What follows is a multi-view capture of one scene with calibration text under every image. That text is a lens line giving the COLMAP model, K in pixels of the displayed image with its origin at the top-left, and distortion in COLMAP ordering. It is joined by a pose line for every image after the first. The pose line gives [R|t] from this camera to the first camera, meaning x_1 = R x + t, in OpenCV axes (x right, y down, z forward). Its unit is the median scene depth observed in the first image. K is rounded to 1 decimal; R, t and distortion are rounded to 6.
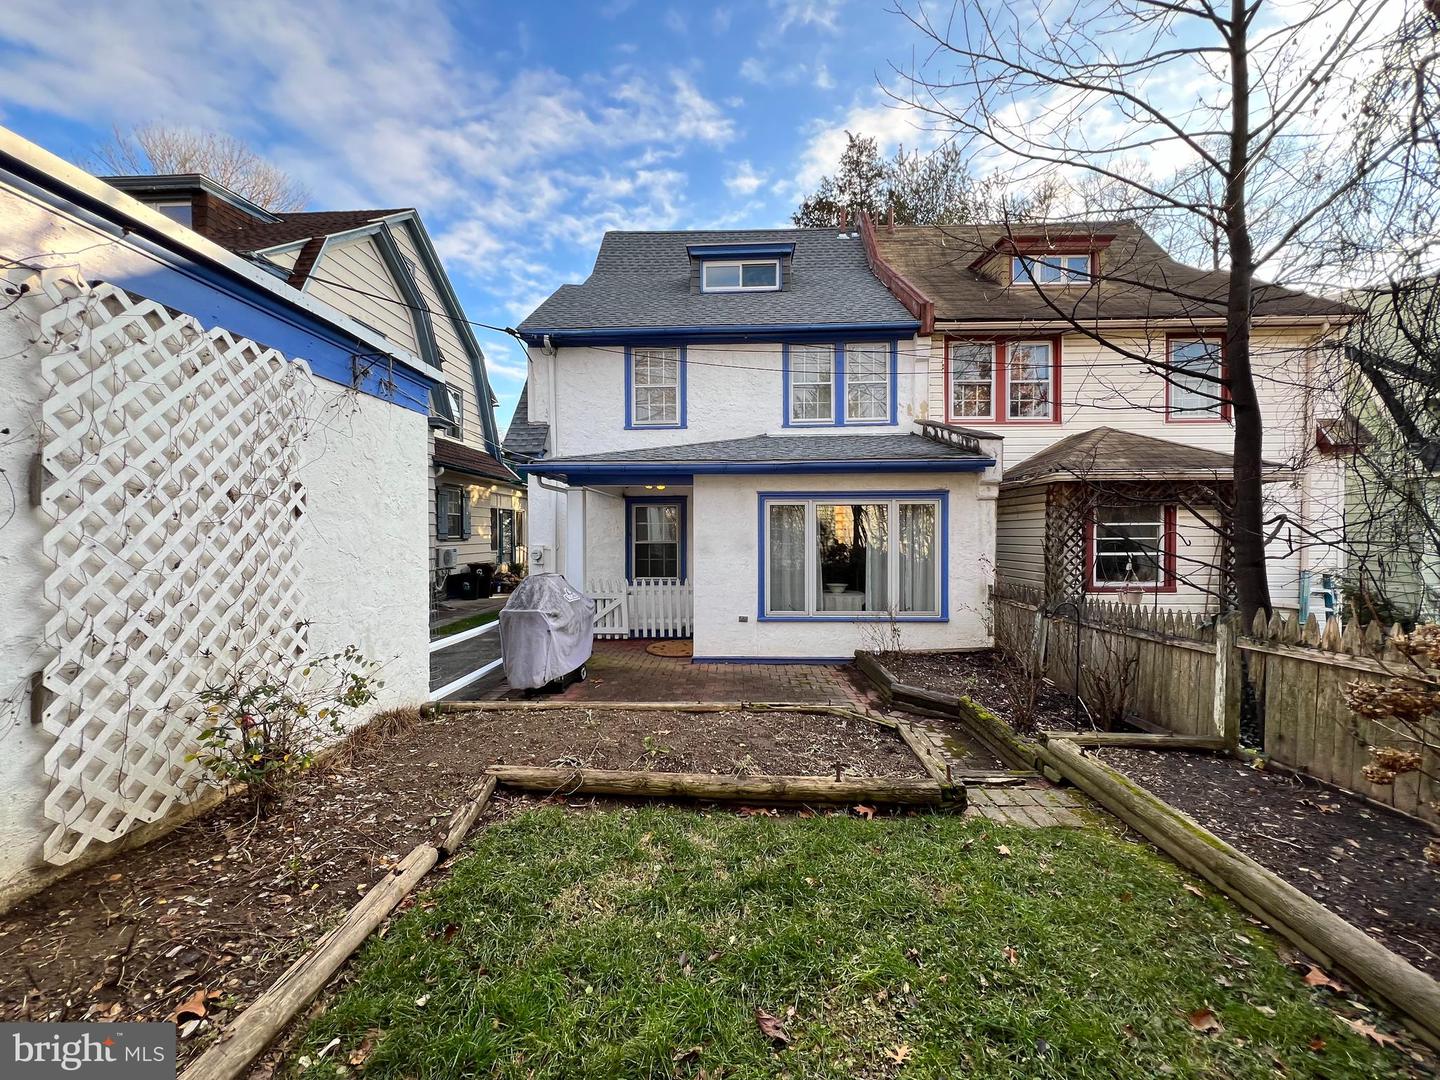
lens RADIAL K [[573.7, 0, 713.4], [0, 573.7, 542.3], [0, 0, 1]] dist [0.000980, 0.000049]
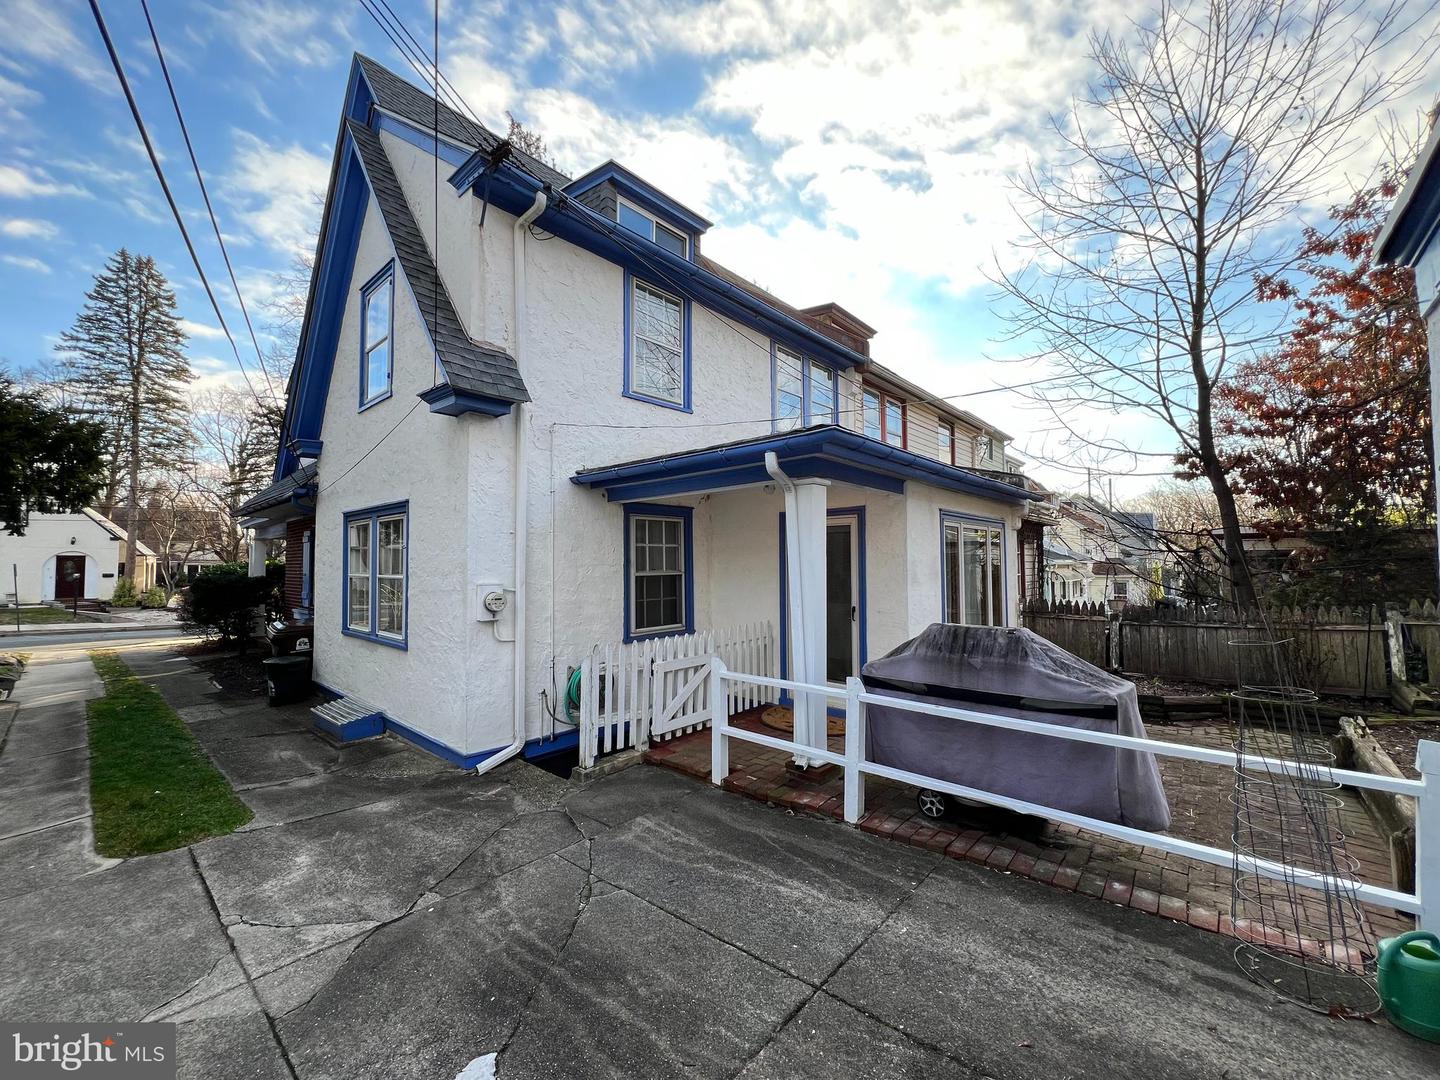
lens RADIAL K [[573.7, 0, 716.1], [0, 573.7, 540.4], [0, 0, 1]] dist [0.000980, 0.000049]
pose [[0.629753, 0.030373, 0.776201, -0.986764], [0.016119, 0.998509, -0.052150, -0.003725], [-0.776628, 0.045353, 0.628325, 0.908148]]
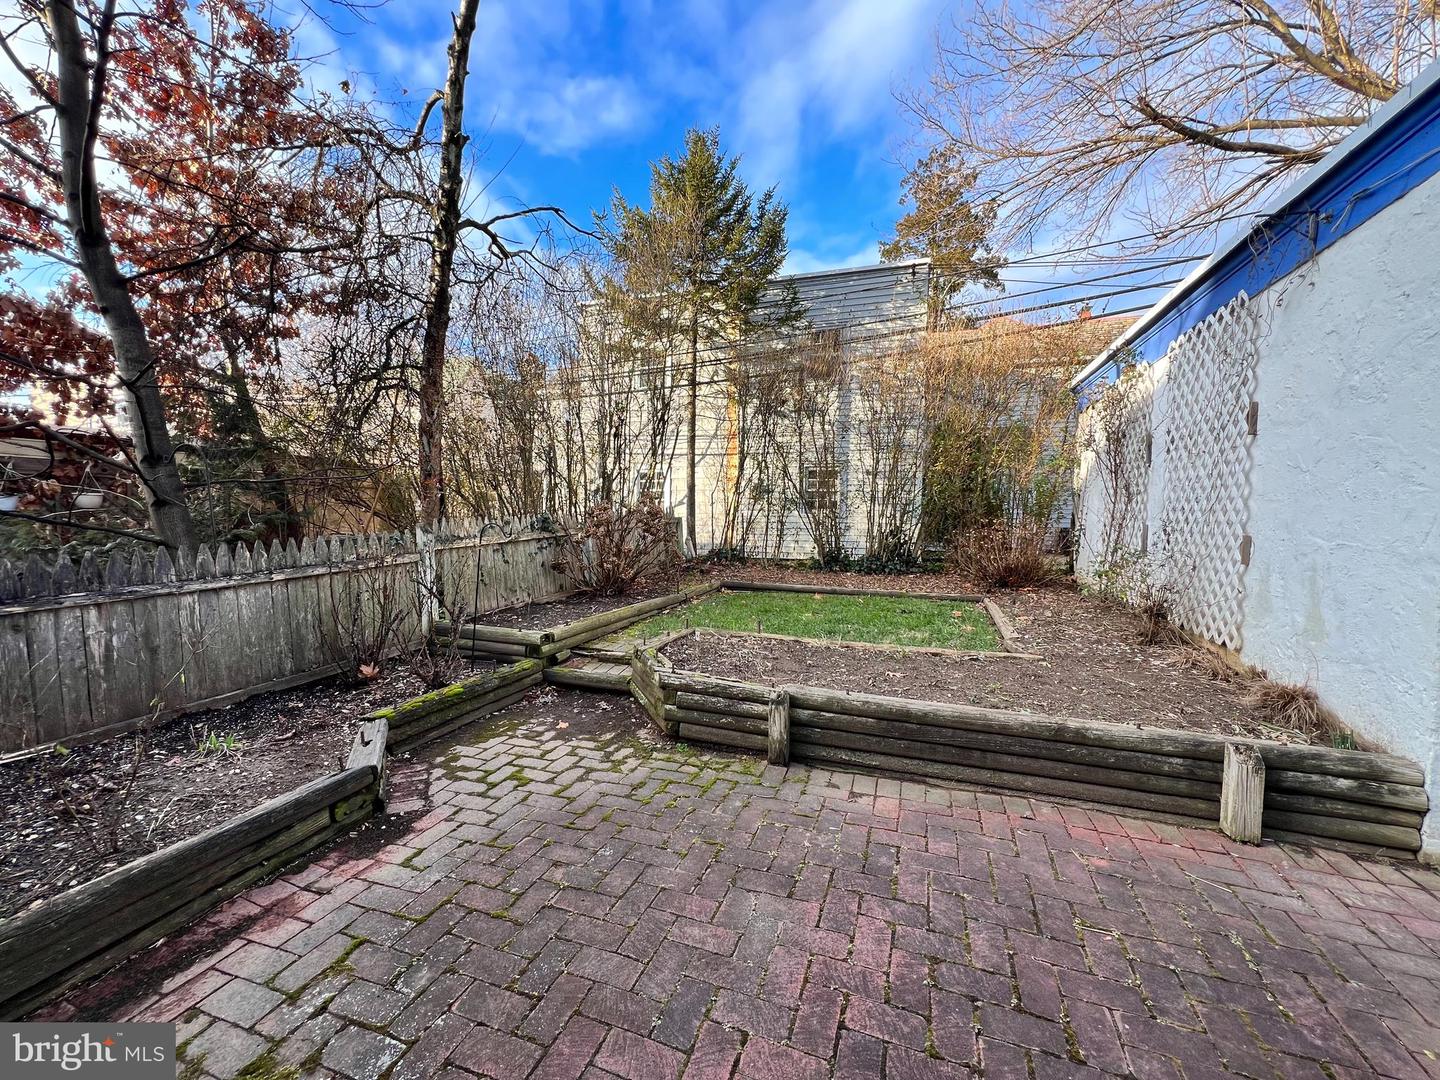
lens RADIAL K [[573.7, 0, 717.8], [0, 573.7, 539.2], [0, 0, 1]] dist [0.000980, 0.000049]
pose [[-0.955106, -0.020113, 0.295581, -0.057945], [-0.002745, 0.998251, 0.059057, 0.046353], [-0.296252, 0.055594, -0.953490, 1.250221]]
